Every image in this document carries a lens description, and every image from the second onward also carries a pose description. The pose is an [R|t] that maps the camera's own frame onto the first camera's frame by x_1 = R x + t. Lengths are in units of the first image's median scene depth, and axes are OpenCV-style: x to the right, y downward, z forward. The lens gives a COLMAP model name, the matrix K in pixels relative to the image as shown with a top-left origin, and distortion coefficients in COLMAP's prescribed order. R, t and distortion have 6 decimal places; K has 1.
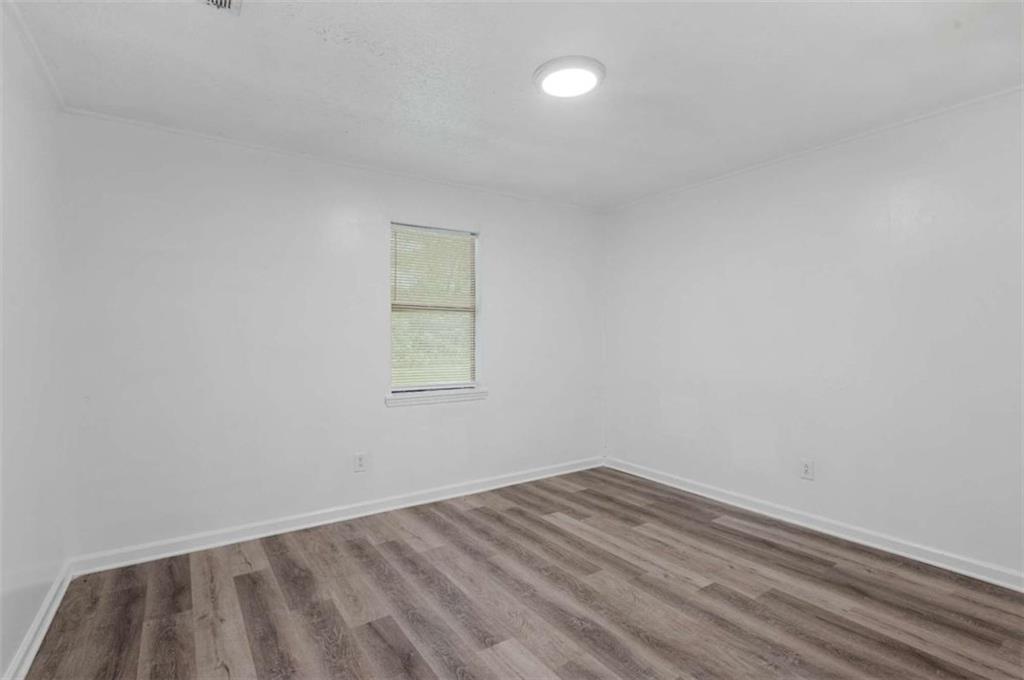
lens RADIAL K [[485.2, 0, 512.0], [0, 485.2, 340.0], [0, 0, 1]] dist [0.002179, 0.000349]
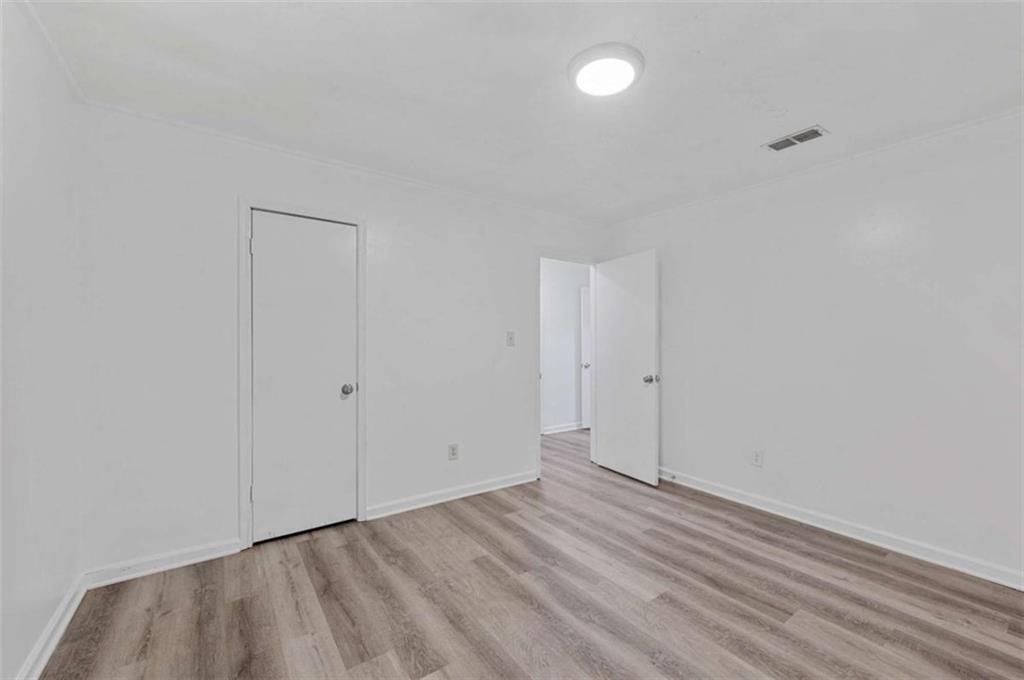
lens RADIAL K [[407.2, 0, 512.0], [0, 407.2, 340.0], [0, 0, 1]] dist [-0.000843, -0.000172]
pose [[-0.999818, 0.003169, -0.018826, 0.324967], [0.003041, 0.999972, 0.006799, -0.019001], [0.018847, 0.006740, -0.999800, 1.865584]]
